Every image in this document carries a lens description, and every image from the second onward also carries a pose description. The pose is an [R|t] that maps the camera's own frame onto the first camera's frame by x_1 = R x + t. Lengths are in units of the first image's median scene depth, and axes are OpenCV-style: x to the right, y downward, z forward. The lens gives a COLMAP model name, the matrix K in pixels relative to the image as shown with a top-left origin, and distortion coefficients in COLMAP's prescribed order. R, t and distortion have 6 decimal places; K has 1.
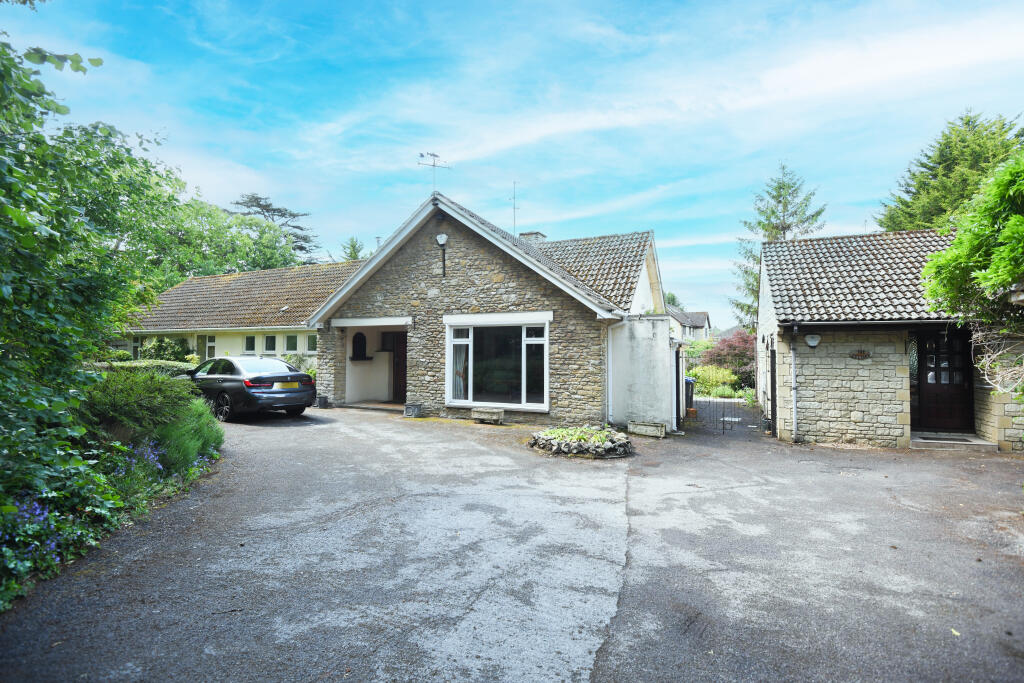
lens RADIAL K [[478.5, 0, 513.5], [0, 478.5, 331.3], [0, 0, 1]] dist [-0.020805, -0.008427]
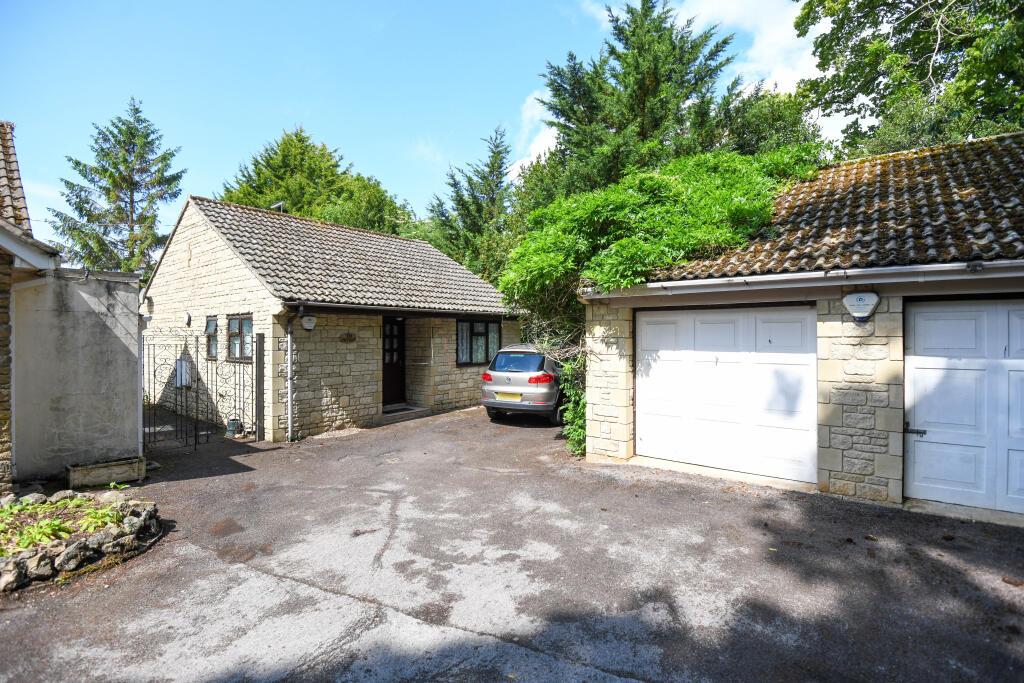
lens RADIAL K [[478.5, 0, 513.5], [0, 478.5, 331.3], [0, 0, 1]] dist [-0.020805, -0.008427]
pose [[0.230250, 0.004508, 0.973121, -0.132657], [-0.039108, 0.999224, 0.004625, 0.013233], [-0.972345, -0.039122, 0.230248, 0.358558]]
